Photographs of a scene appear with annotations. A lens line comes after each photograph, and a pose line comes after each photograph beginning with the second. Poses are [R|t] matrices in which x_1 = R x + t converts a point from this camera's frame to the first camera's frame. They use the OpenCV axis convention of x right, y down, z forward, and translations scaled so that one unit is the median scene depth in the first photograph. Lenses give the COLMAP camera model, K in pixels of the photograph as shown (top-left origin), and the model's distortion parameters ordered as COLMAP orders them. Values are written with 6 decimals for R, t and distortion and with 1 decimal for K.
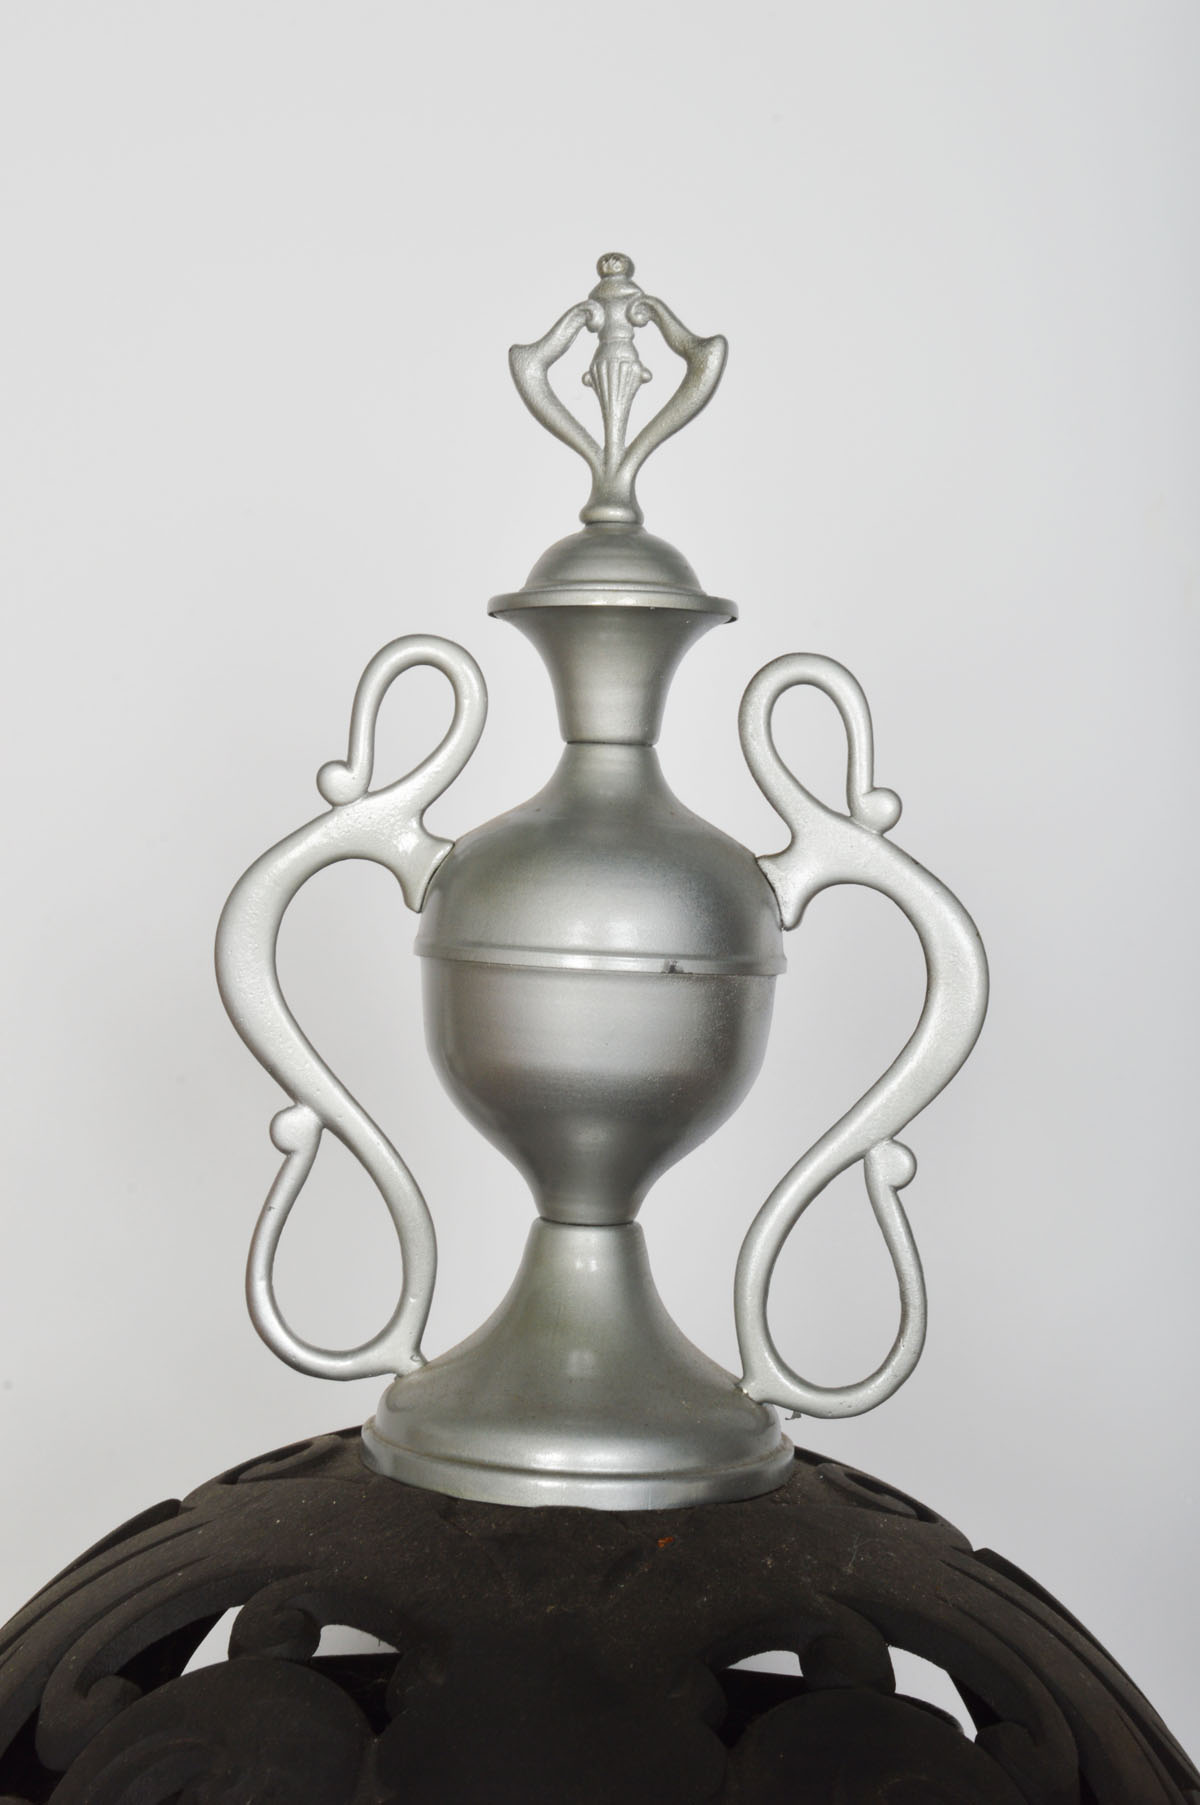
lens RADIAL K [[3050.9, 0, 600.0], [0, 3050.9, 902.5], [0, 0, 1]] dist [-0.005516, 0.112100]
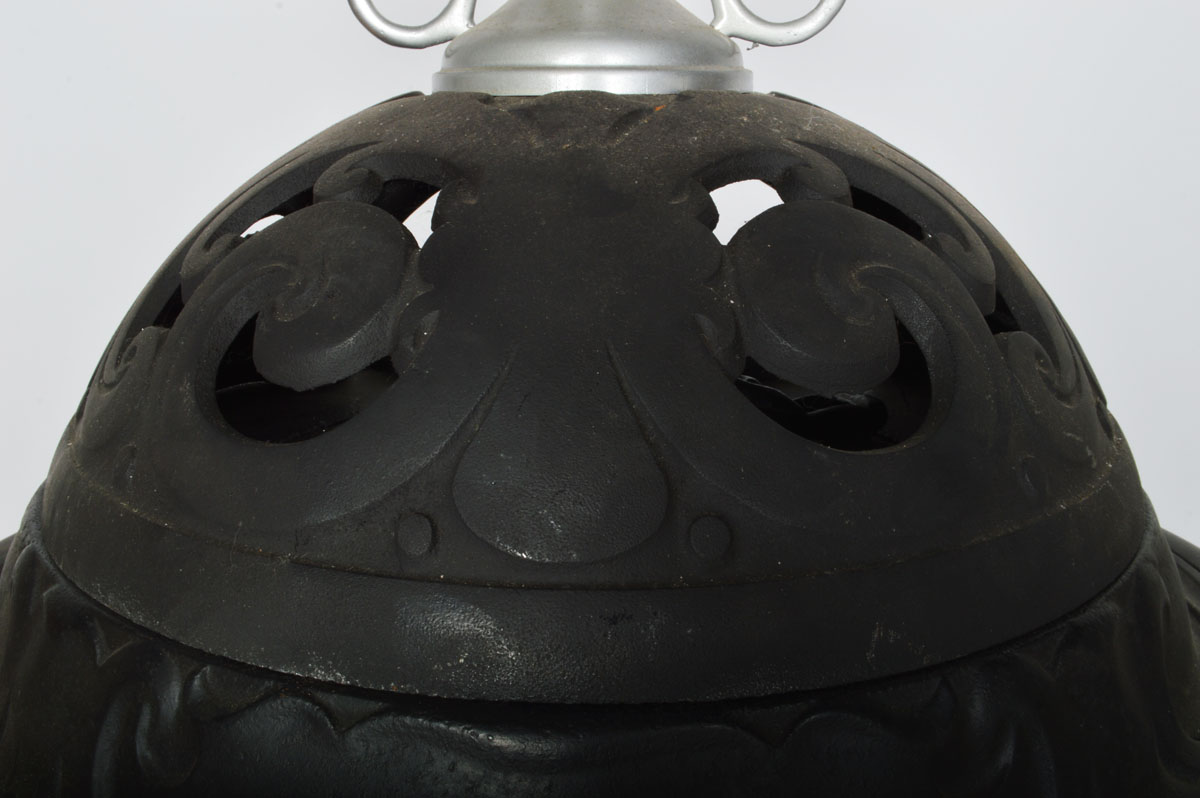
lens RADIAL K [[1112.1, 0, 600.0], [0, 1112.1, 399.0], [0, 0, 1]] dist [0.001926, 0.000856]
pose [[0.998934, -0.038389, -0.025634, 0.003894], [0.043515, 0.968440, 0.245418, 0.208178], [0.015403, -0.246272, 0.969078, 0.523725]]
